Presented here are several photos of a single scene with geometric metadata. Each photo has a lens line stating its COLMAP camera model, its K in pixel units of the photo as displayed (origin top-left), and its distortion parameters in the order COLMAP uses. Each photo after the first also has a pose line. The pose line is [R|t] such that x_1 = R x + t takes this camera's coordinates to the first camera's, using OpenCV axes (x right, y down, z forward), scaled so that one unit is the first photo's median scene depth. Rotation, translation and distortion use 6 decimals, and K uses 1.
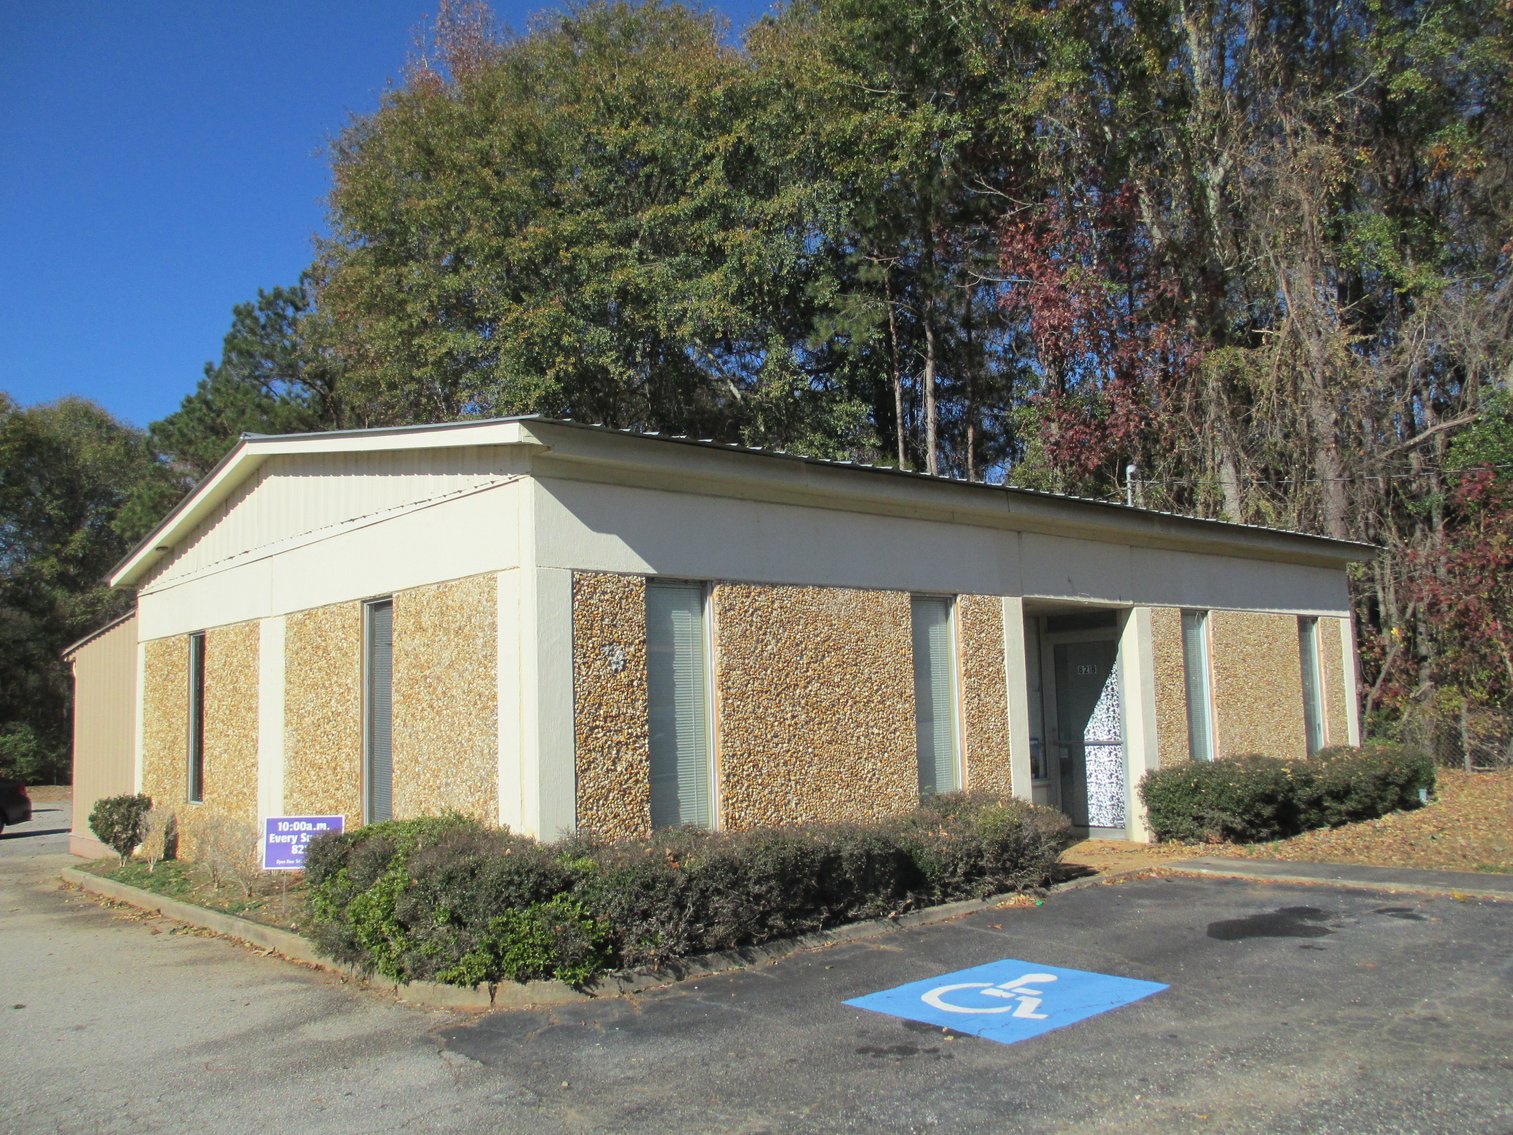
lens RADIAL K [[1263.1, 0, 757.1], [0, 1263.1, 570.4], [0, 0, 1]] dist [-0.071472, 0.028334]
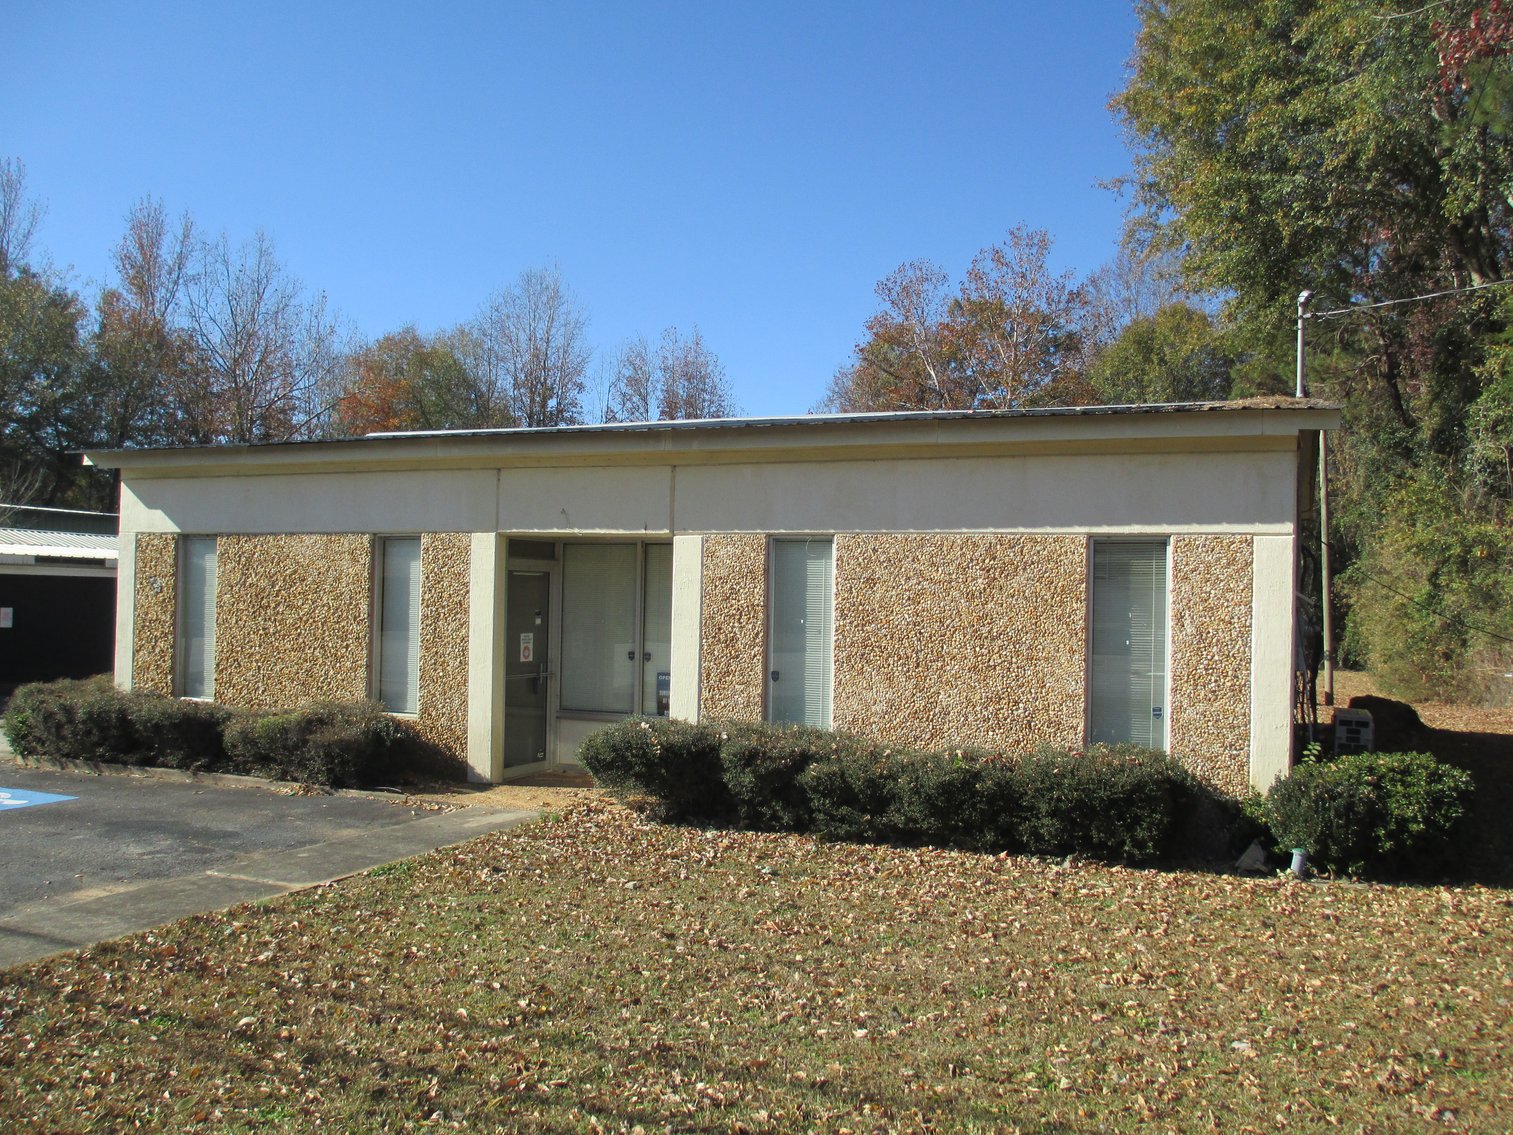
lens RADIAL K [[1263.1, 0, 759.0], [0, 1263.1, 567.7], [0, 0, 1]] dist [-0.071472, 0.028334]
pose [[0.435113, 0.017839, -0.900199, 1.415885], [0.065043, 0.996569, 0.051187, 0.012663], [0.898024, -0.080823, 0.432460, 0.844344]]
